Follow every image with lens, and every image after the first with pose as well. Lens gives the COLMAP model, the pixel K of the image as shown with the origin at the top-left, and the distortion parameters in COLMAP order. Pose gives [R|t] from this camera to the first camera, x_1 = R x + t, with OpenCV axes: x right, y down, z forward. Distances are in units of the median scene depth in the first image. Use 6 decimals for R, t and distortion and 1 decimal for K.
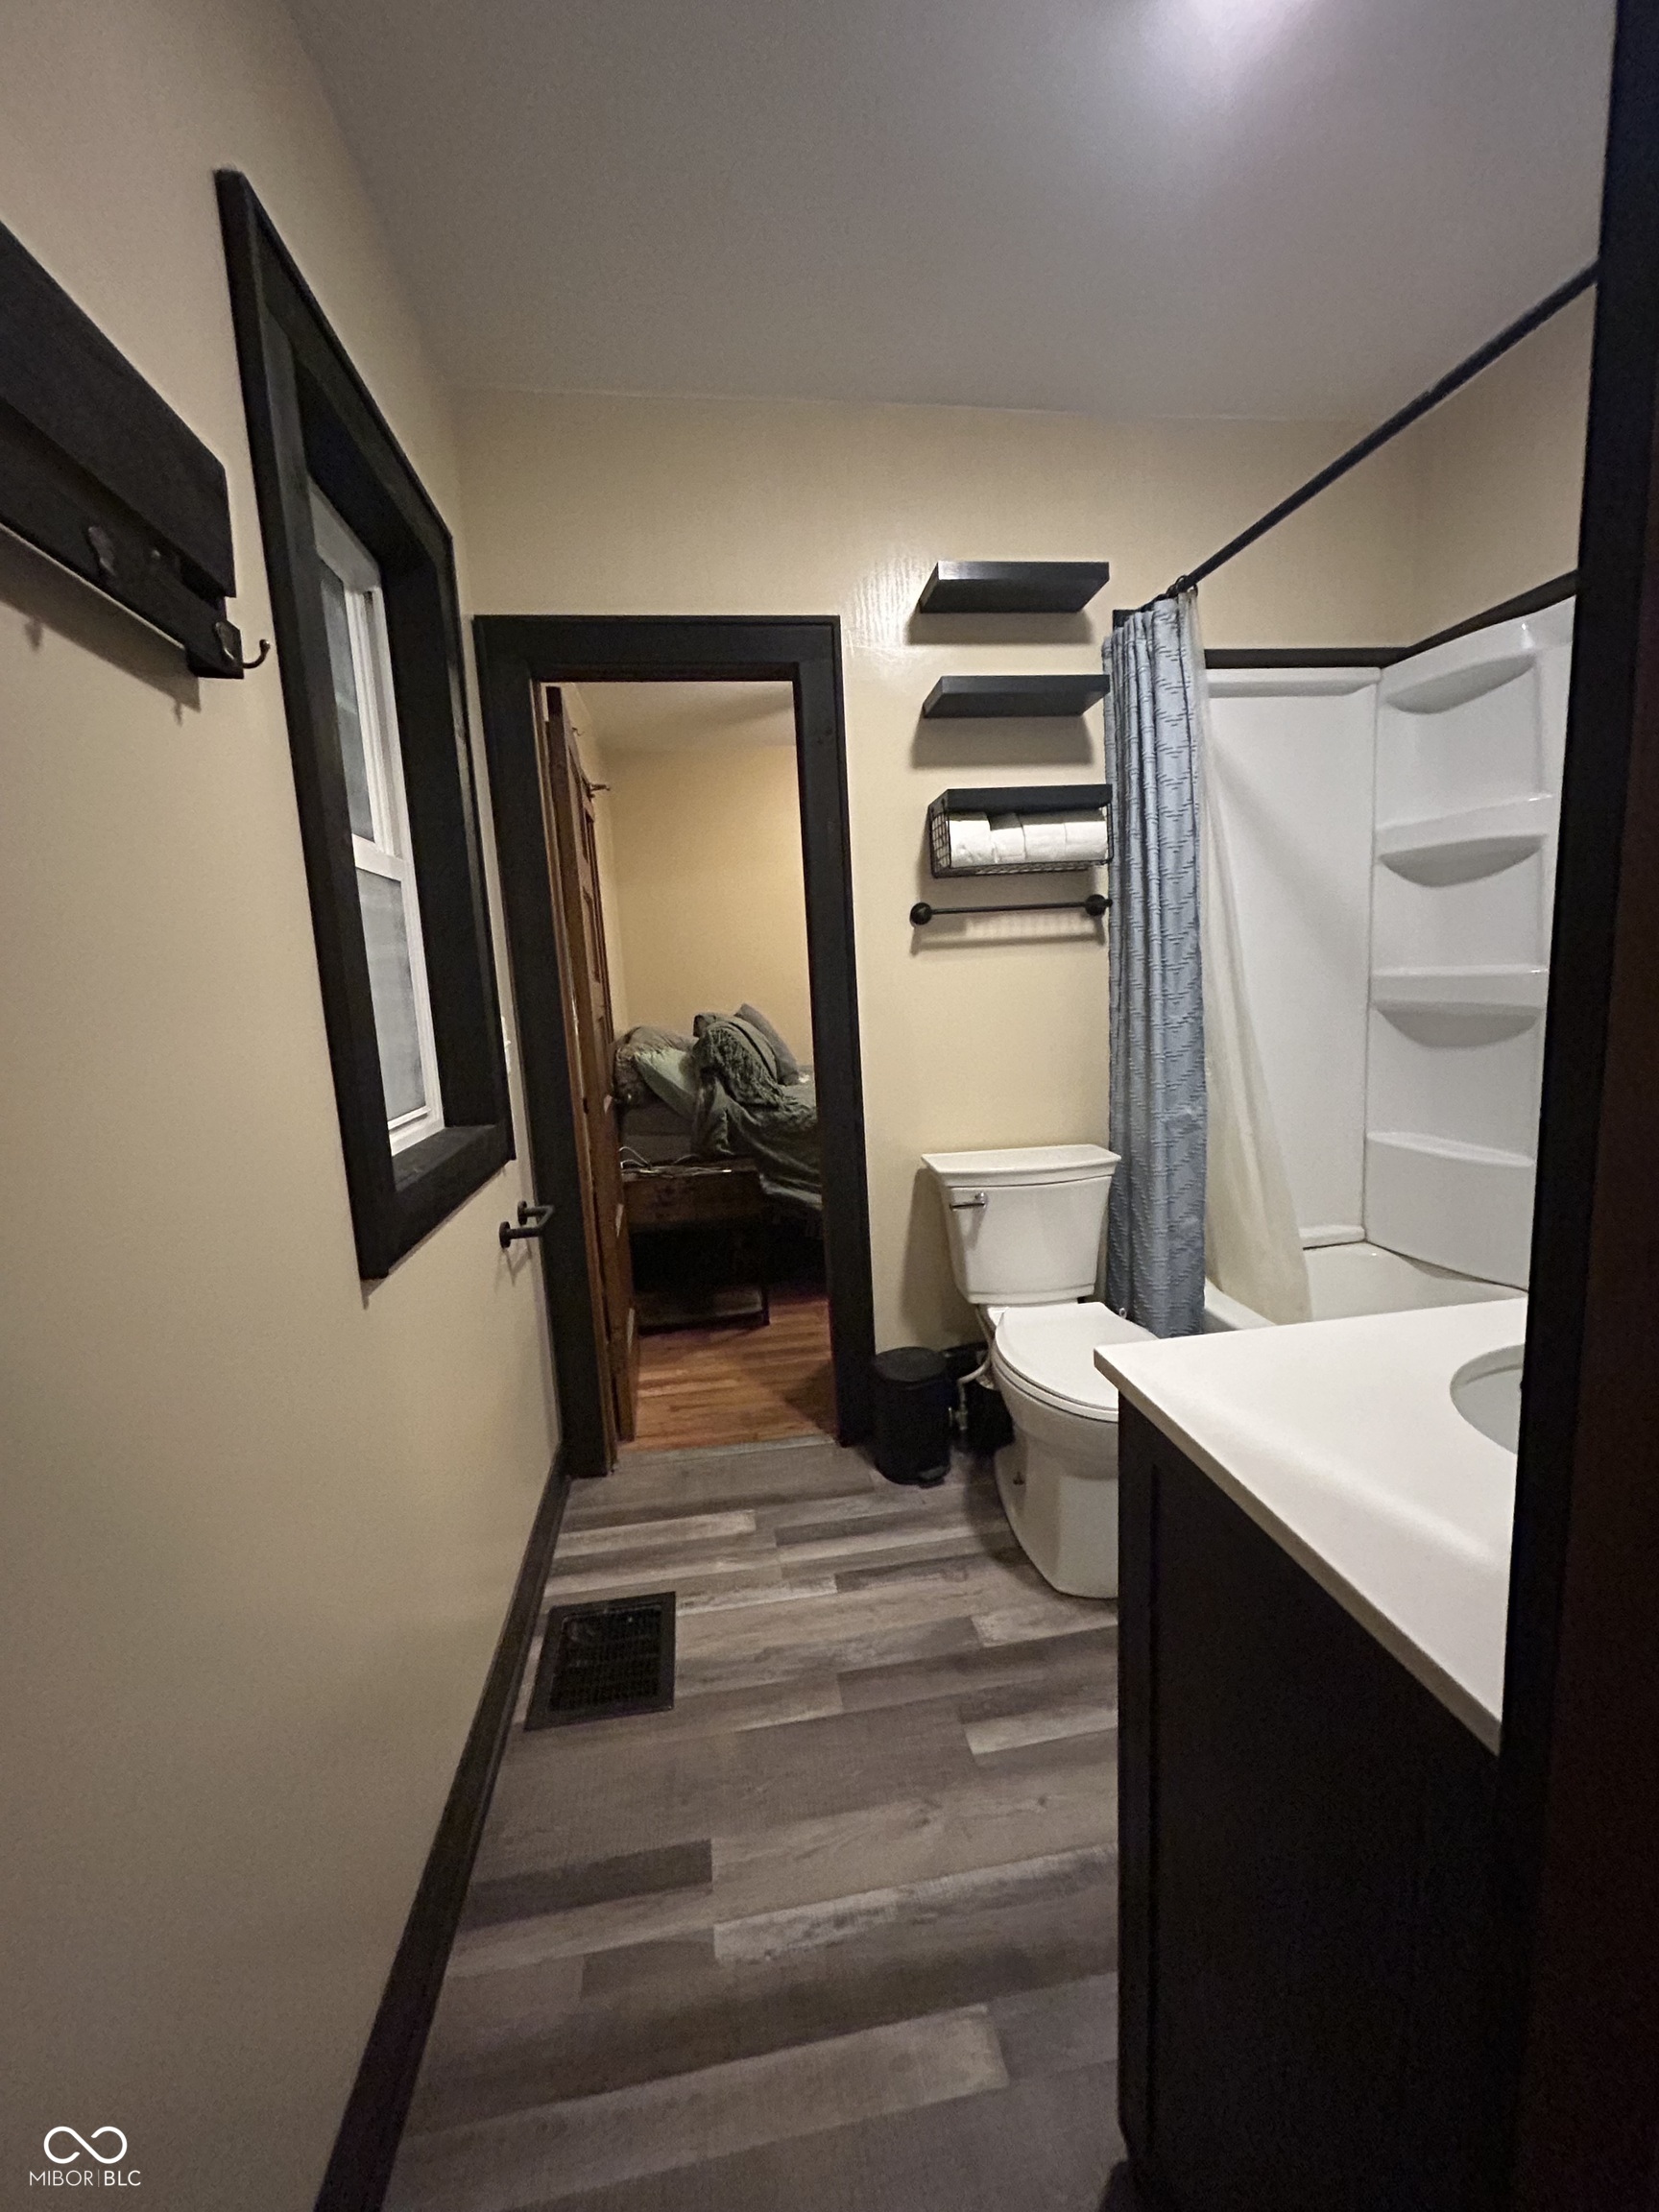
lens RADIAL K [[890.0, 0, 826.6], [0, 890.0, 1118.5], [0, 0, 1]] dist [0.001586, -0.000526]
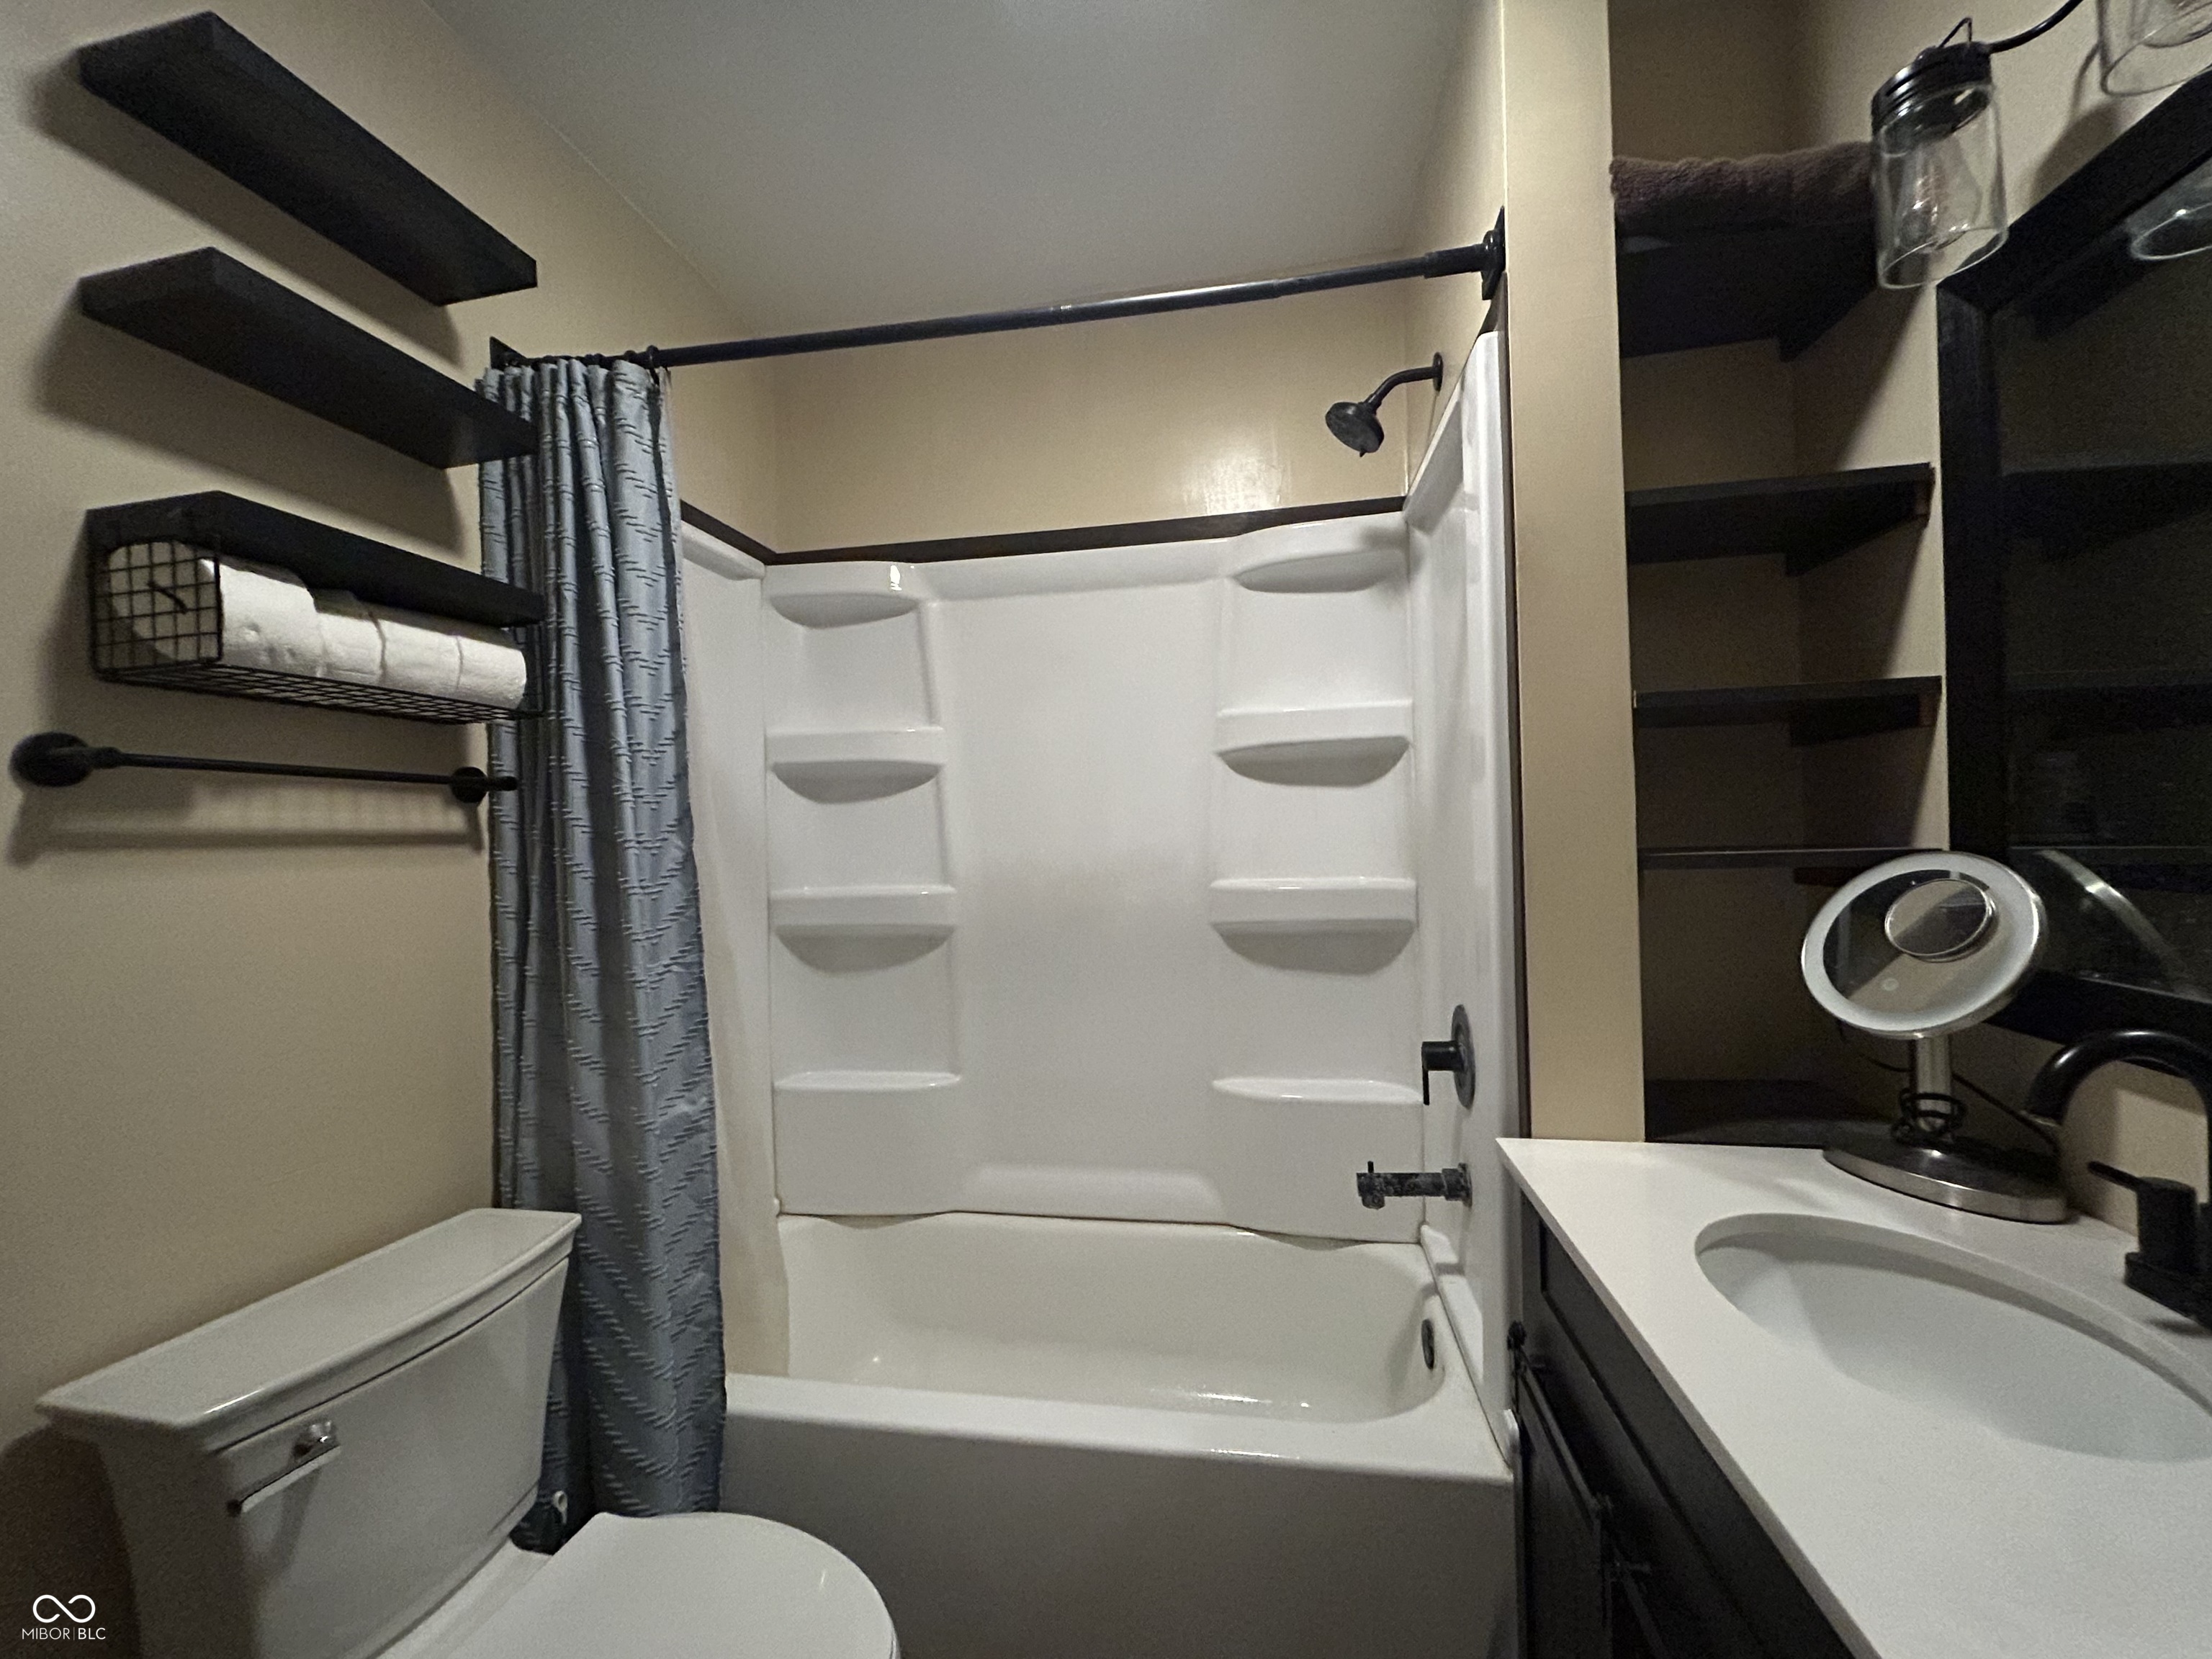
lens RADIAL K [[890.0, 0, 1106.4], [0, 890.0, 826.6], [0, 0, 1]] dist [0.001586, -0.000526]
pose [[0.326173, 0.060125, 0.943396, -0.114290], [0.158532, 0.980362, -0.117292, -0.080635], [-0.931922, 0.187816, 0.310236, 0.448846]]
